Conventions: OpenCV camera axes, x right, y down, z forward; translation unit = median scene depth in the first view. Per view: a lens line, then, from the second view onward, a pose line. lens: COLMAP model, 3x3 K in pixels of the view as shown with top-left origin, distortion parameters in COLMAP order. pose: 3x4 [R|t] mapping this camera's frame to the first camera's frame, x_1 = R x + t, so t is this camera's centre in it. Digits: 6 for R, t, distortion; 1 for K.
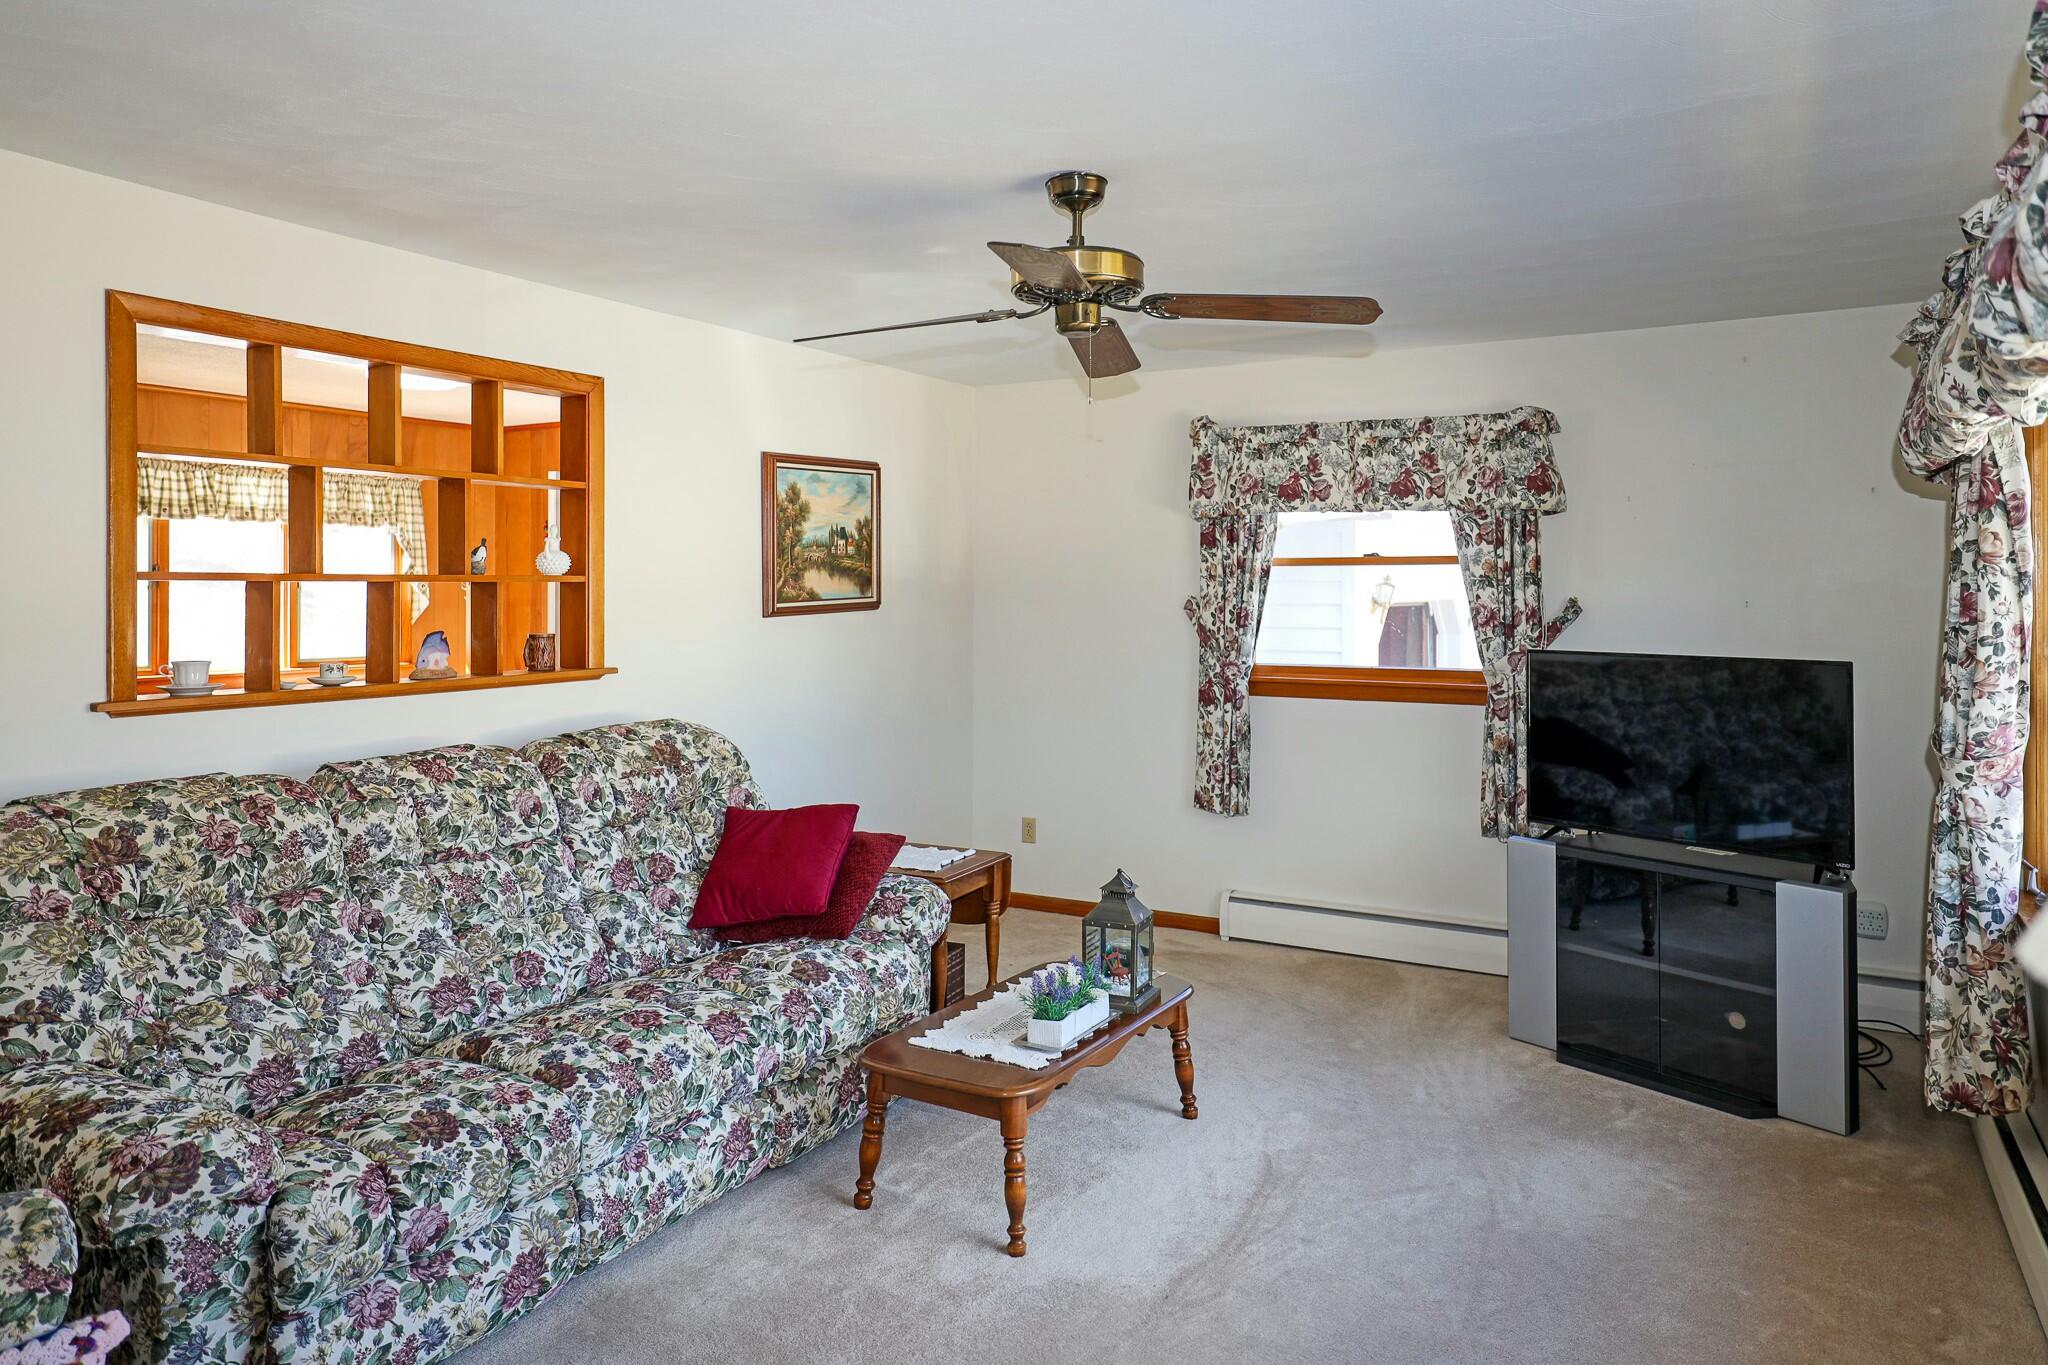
lens RADIAL K [[1357.8, 0, 1060.2], [0, 1357.8, 608.4], [0, 0, 1]] dist [-0.013691, 0.032261]
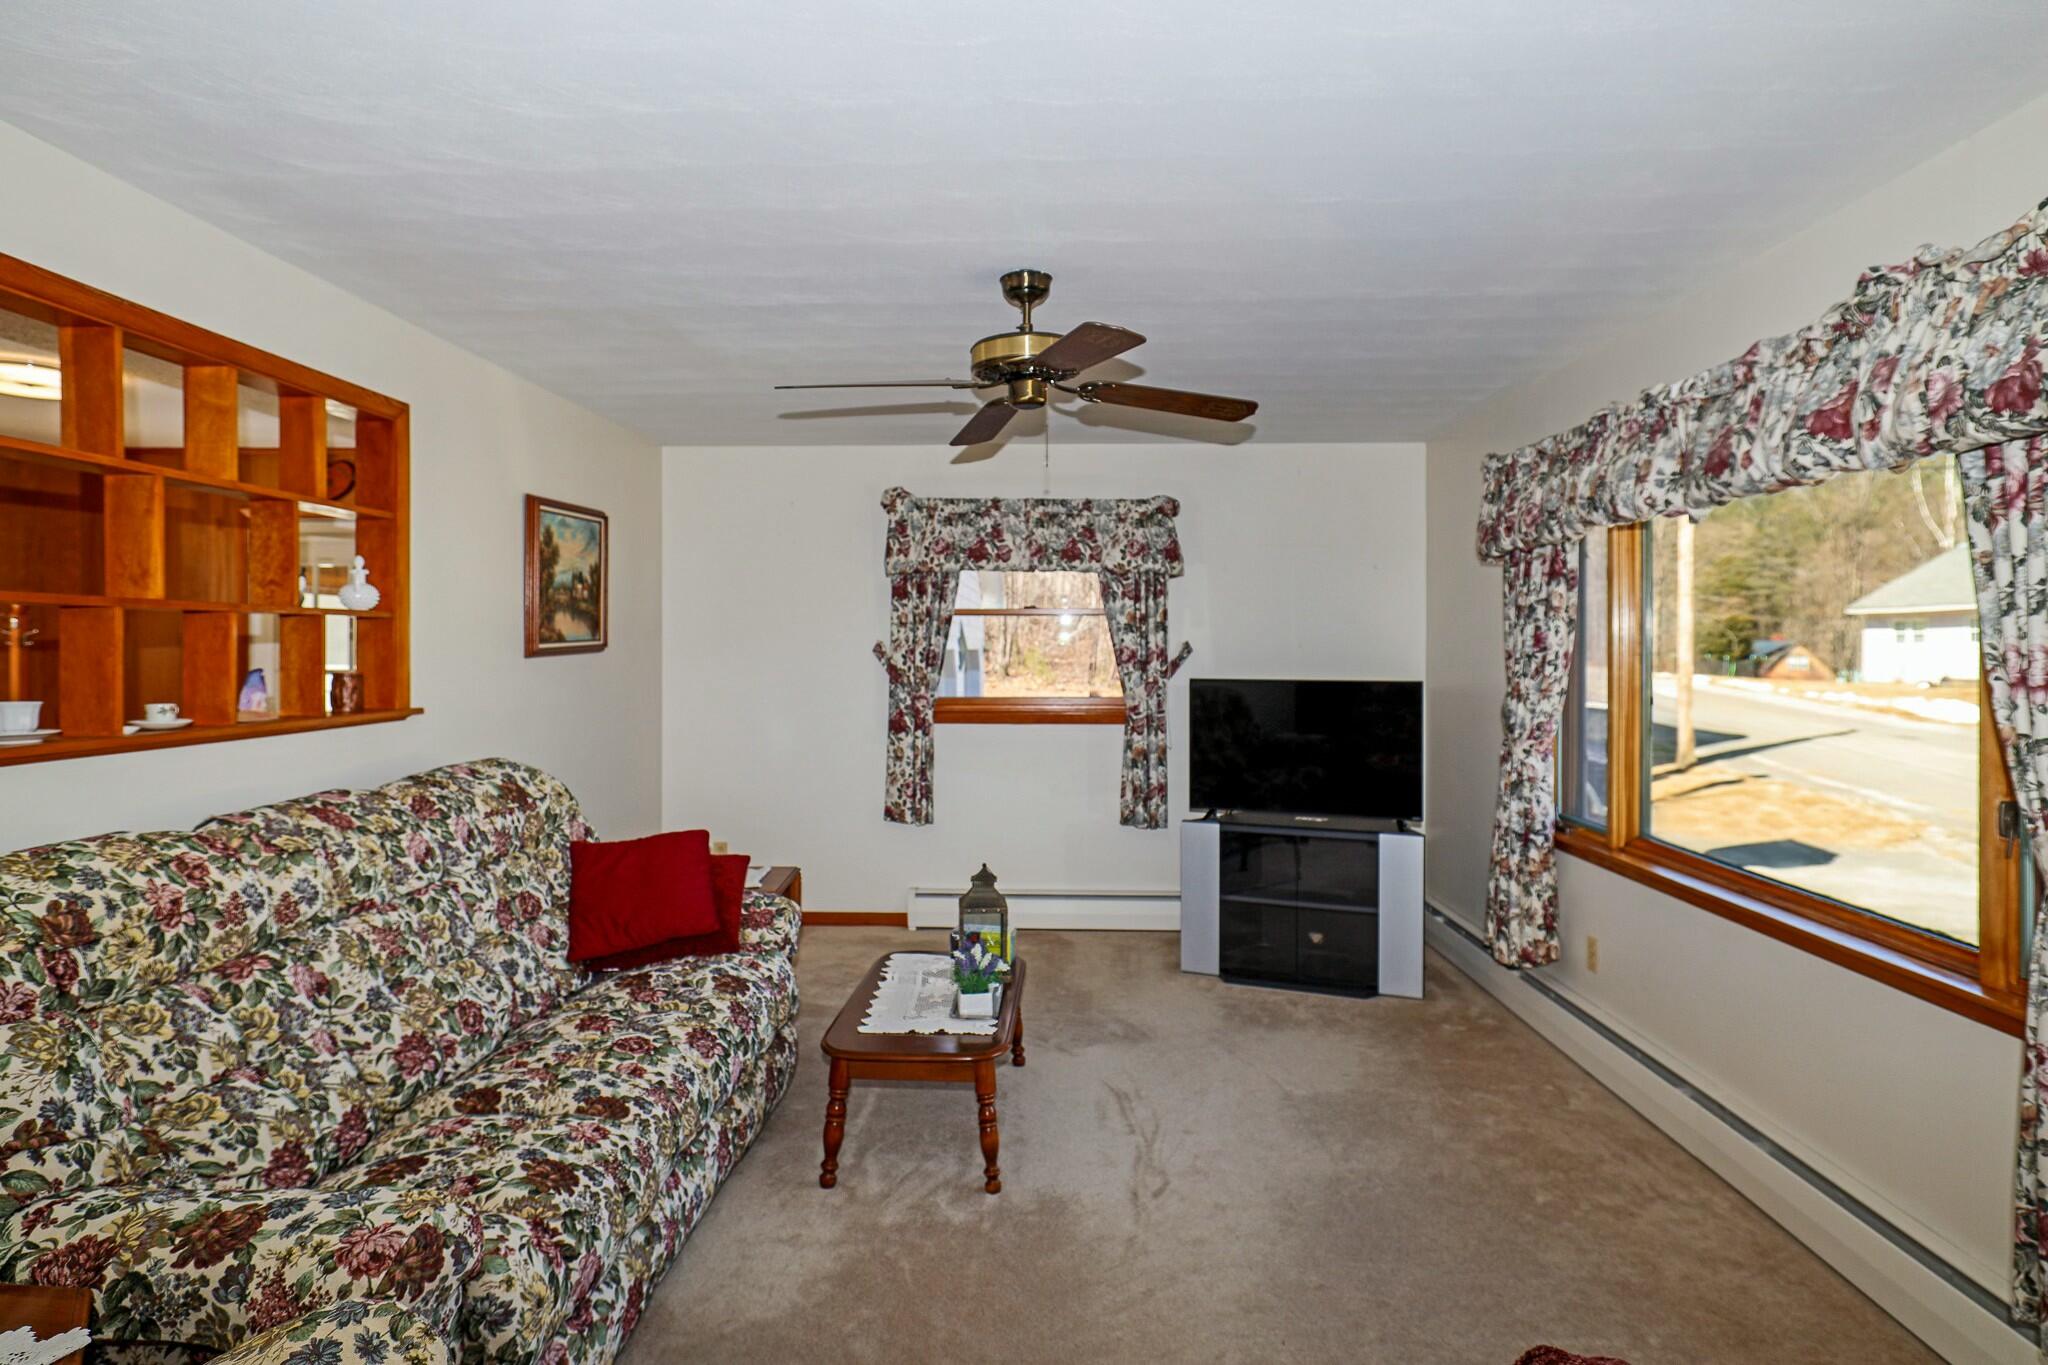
lens RADIAL K [[1141.3, 0, 1066.4], [0, 1141.3, 673.8], [0, 0, 1]] dist [-0.026829, 0.020551]
pose [[0.880686, -0.010078, 0.473593, -0.355675], [0.005761, 0.999928, 0.010565, 0.016145], [-0.473666, -0.006576, 0.880680, 0.089767]]
